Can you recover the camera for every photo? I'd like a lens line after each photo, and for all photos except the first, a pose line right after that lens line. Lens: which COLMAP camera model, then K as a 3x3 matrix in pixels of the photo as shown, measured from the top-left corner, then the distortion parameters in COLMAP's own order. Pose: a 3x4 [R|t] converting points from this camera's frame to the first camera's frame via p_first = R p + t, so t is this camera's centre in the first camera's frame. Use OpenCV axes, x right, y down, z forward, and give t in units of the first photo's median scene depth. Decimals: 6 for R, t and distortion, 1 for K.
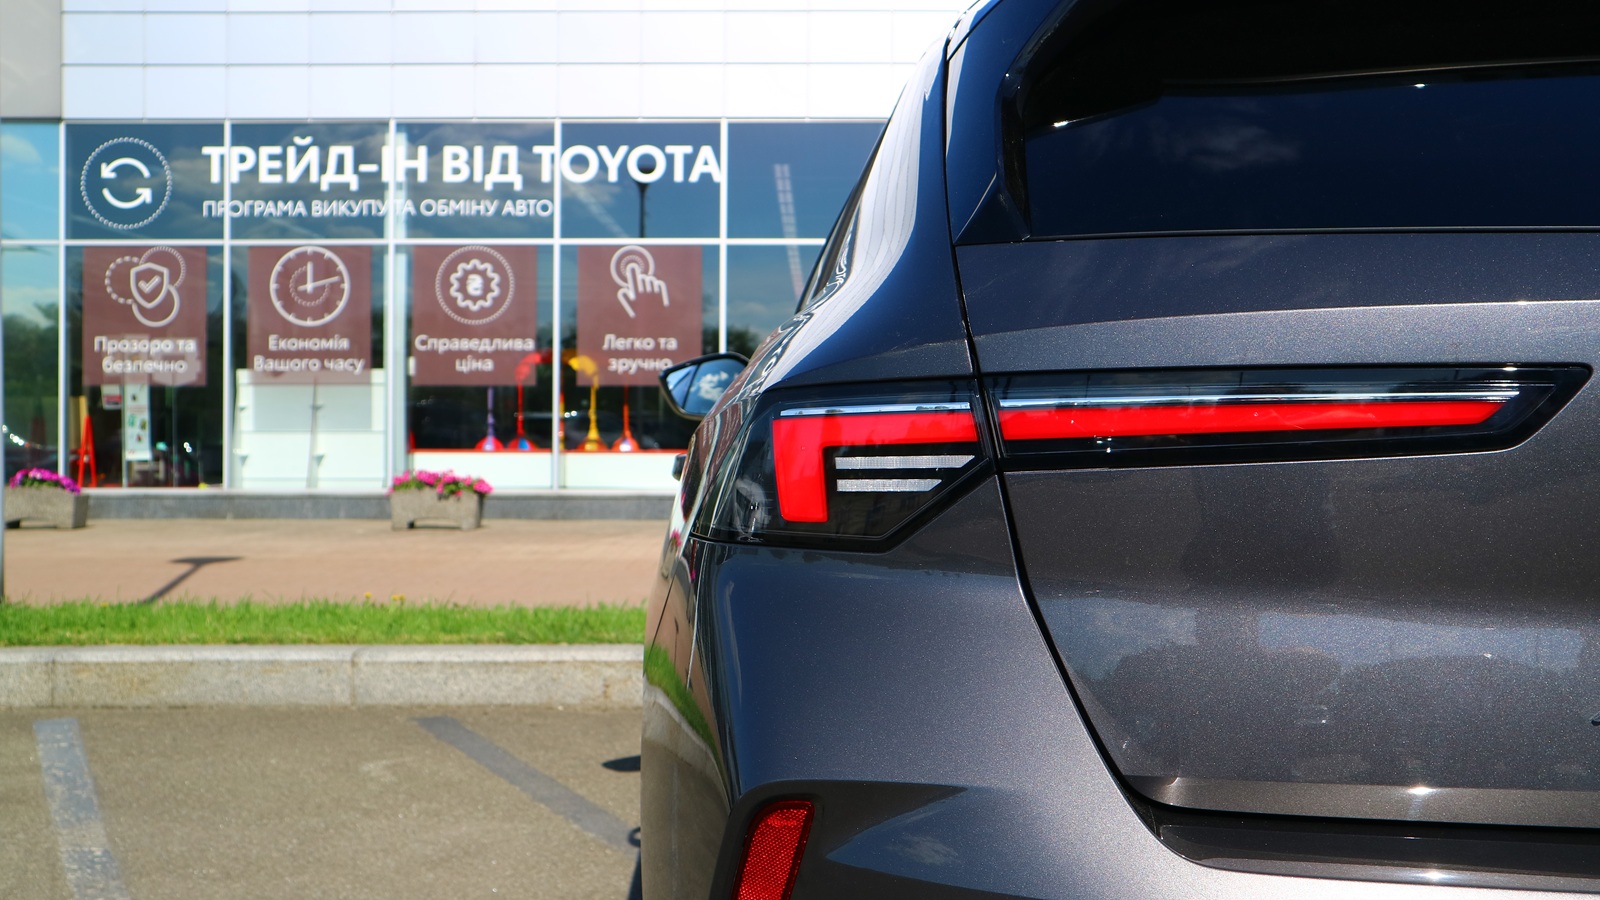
lens RADIAL K [[1845.4, 0, 796.8], [0, 1845.4, 446.3], [0, 0, 1]] dist [-0.004783, 0.000000]
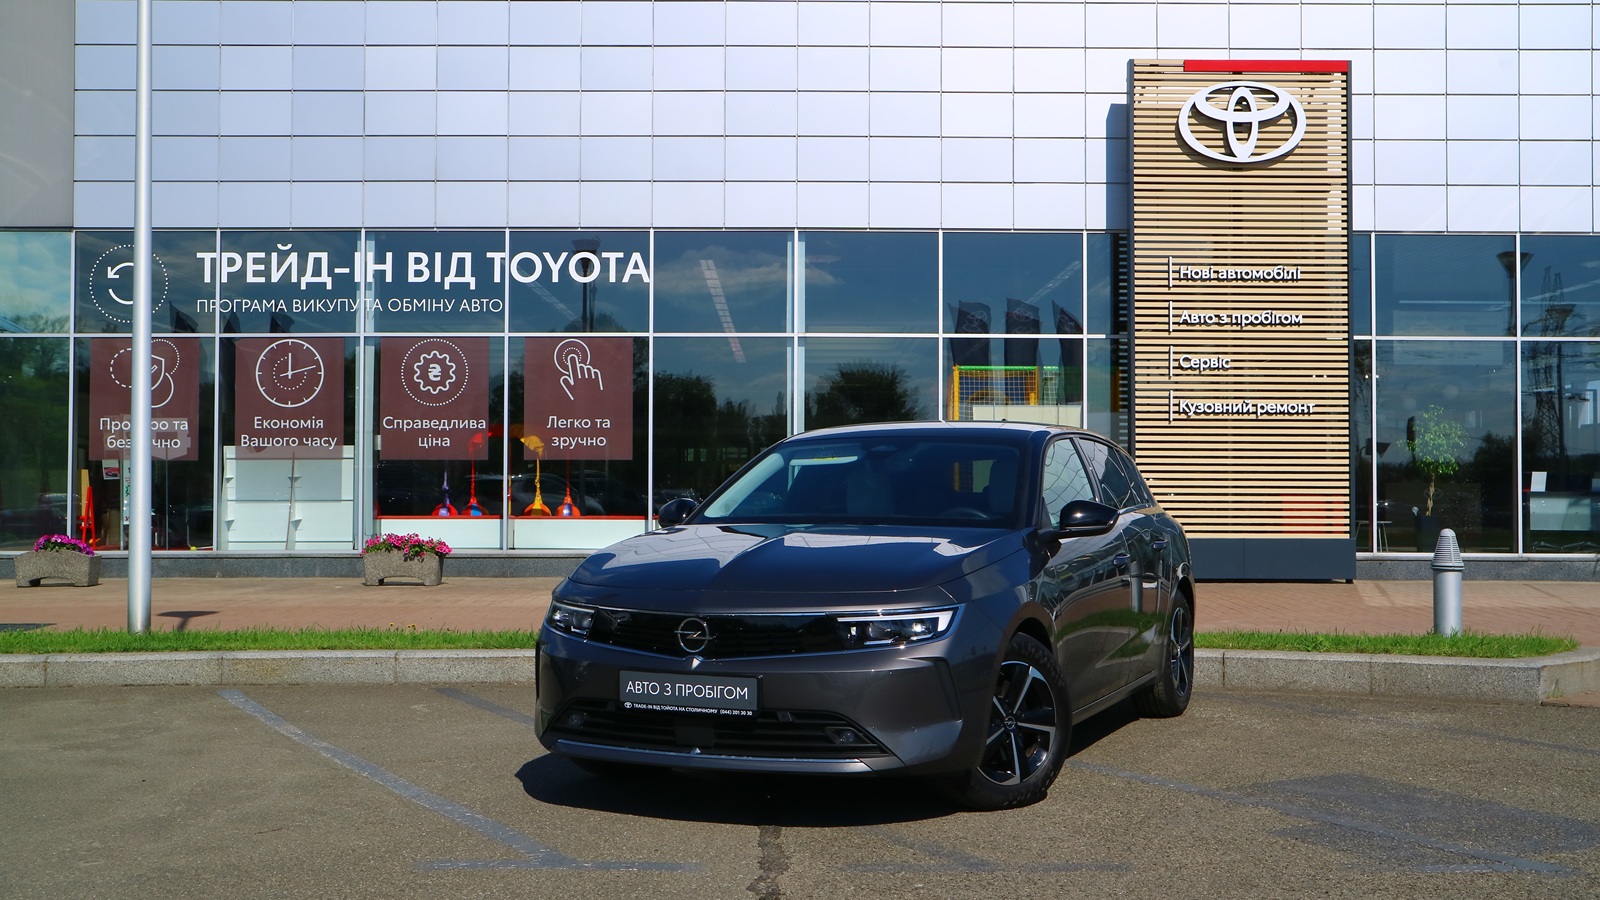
lens RADIAL K [[2001.7, 0, 803.0], [0, 2001.7, 456.4], [0, 0, 1]] dist [-0.008520, 0.000000]
pose [[0.999789, -0.001902, 0.020459, 0.028898], [0.002320, 0.999789, -0.020396, -0.009195], [-0.020415, 0.020439, 0.999583, -0.247383]]
